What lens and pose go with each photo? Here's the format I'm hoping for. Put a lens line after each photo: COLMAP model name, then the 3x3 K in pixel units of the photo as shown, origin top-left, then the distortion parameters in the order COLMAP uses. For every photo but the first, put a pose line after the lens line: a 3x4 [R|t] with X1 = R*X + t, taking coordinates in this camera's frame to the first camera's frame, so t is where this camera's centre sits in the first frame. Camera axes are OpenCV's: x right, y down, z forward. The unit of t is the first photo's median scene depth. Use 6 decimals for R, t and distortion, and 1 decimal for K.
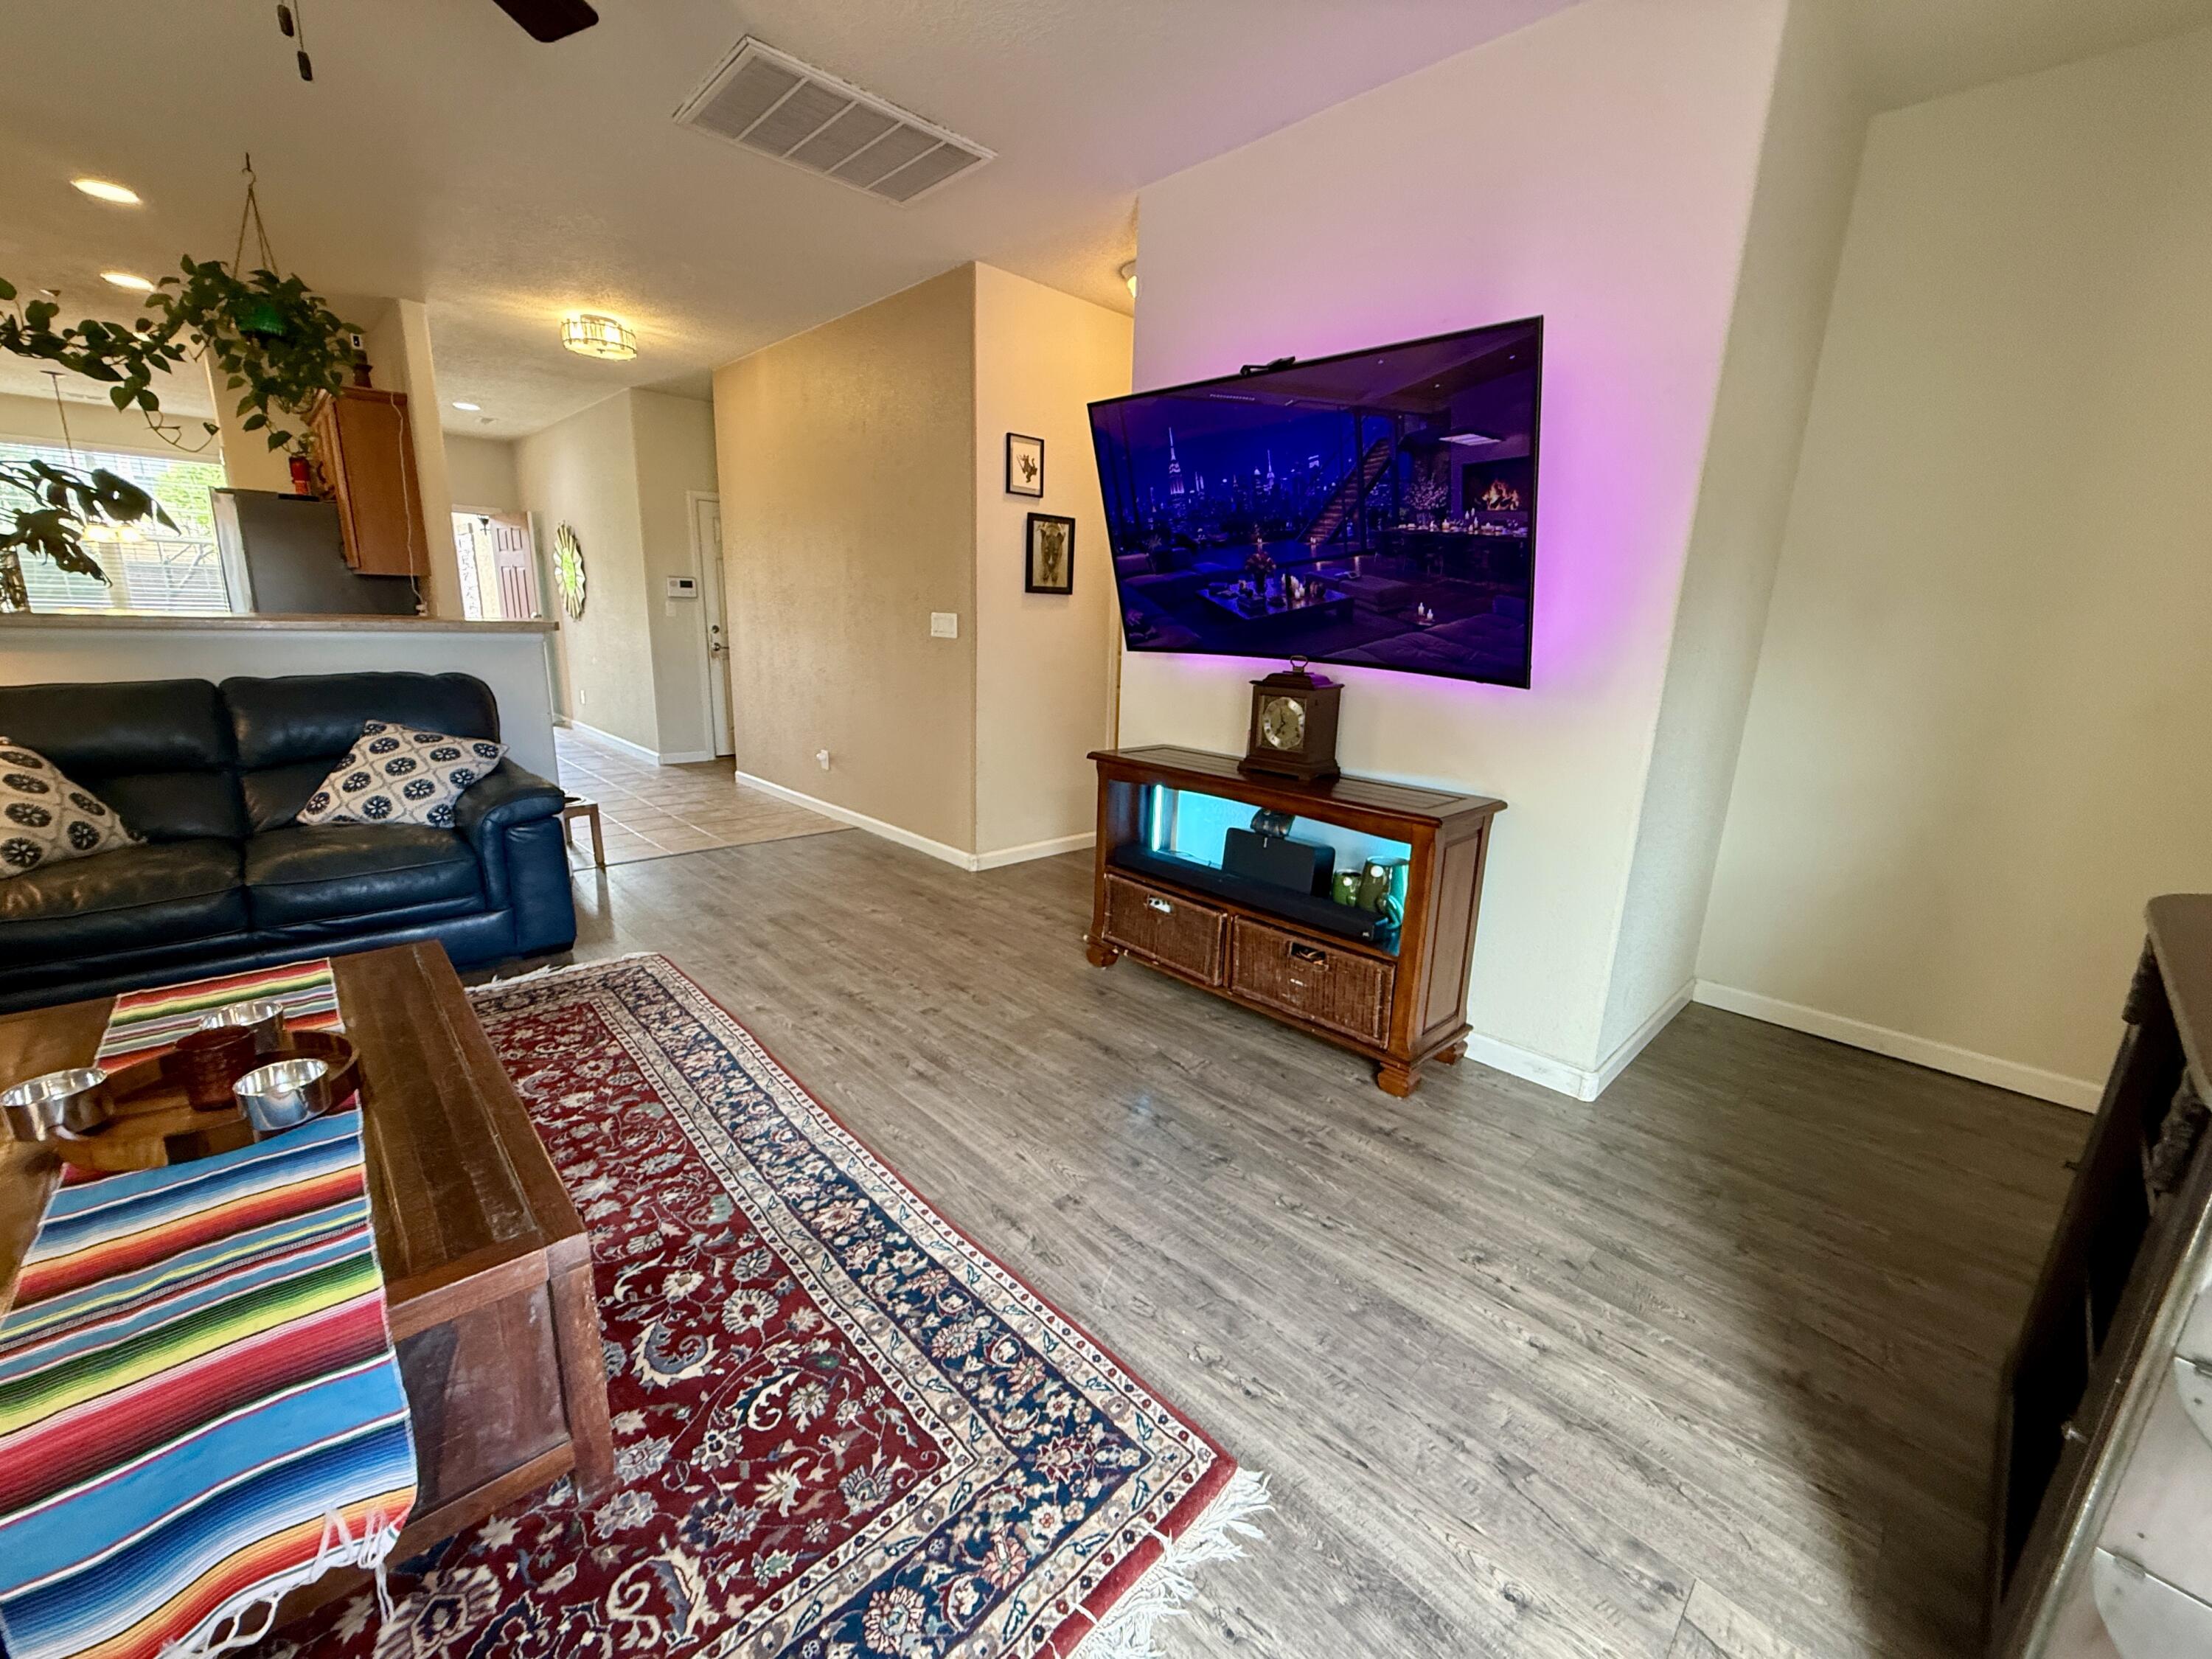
lens RADIAL K [[879.5, 0, 1103.0], [0, 879.5, 832.7], [0, 0, 1]] dist [0.000632, 0.000081]
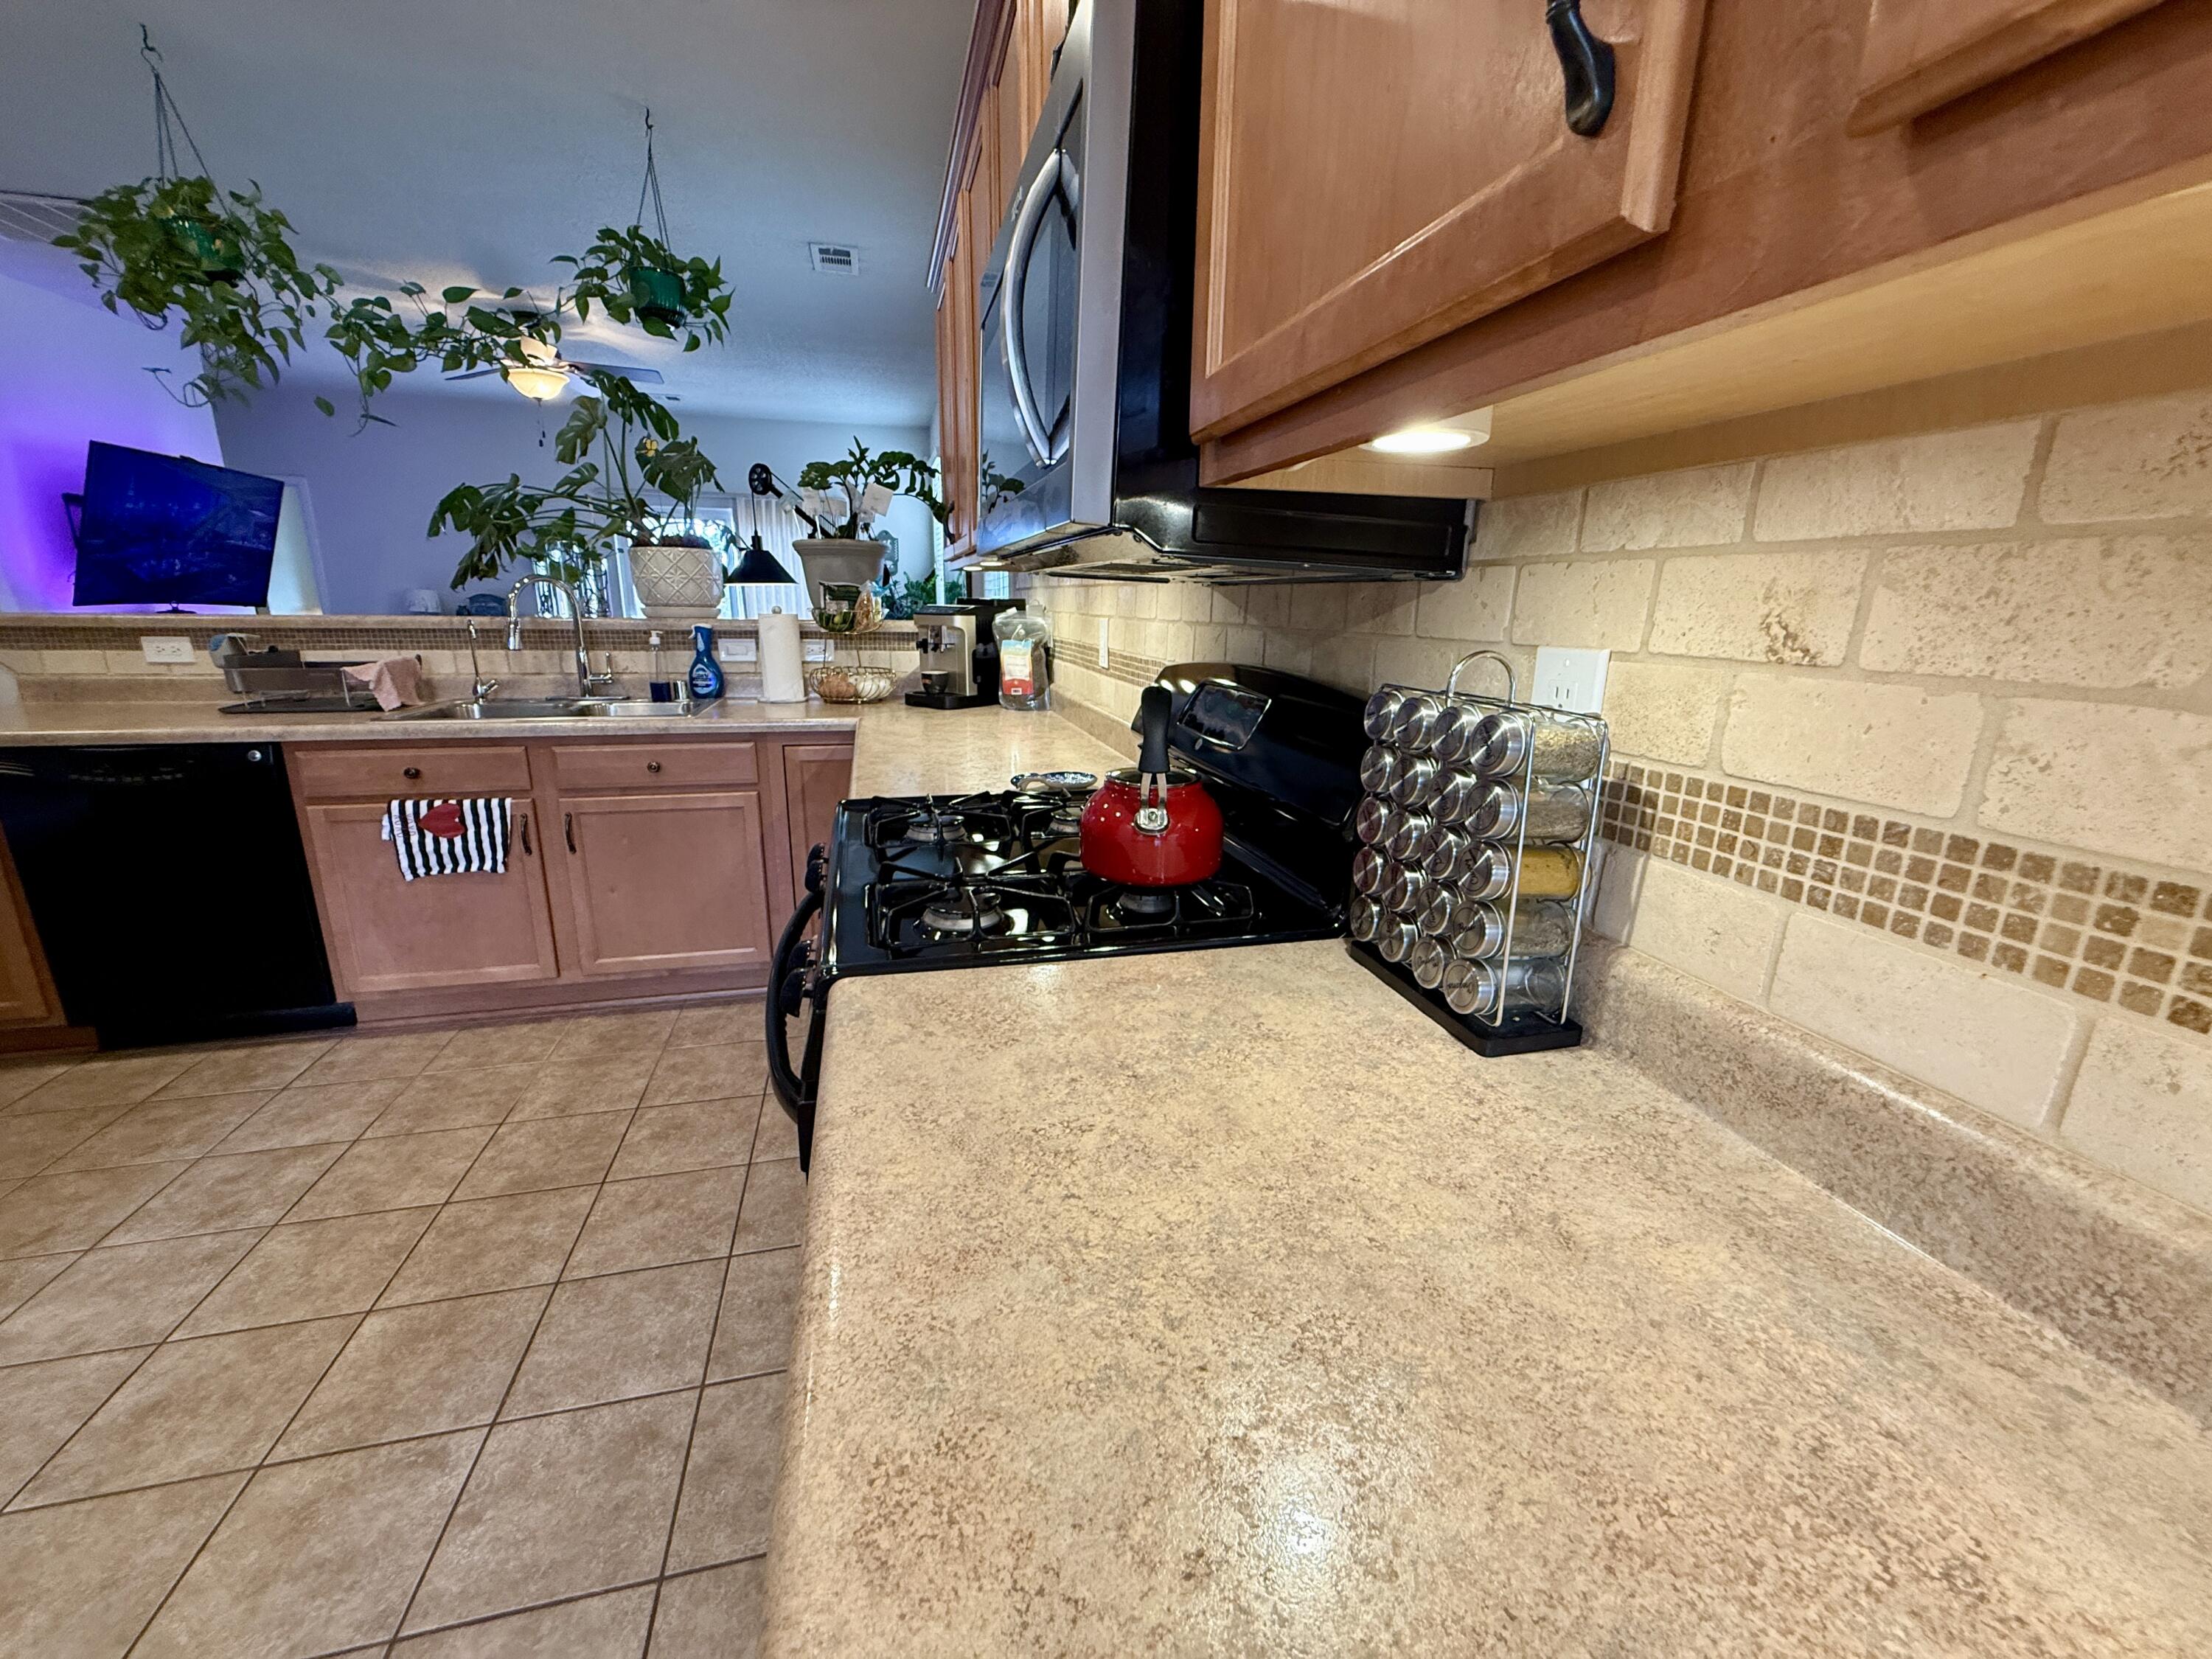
lens RADIAL K [[879.5, 0, 1103.0], [0, 879.5, 827.5], [0, 0, 1]] dist [0.000632, 0.000081]
pose [[-0.864826, -0.169348, 0.472650, -4.374667], [0.077450, 0.885131, 0.458851, -0.863898], [-0.496062, 0.433433, -0.752368, 2.933669]]
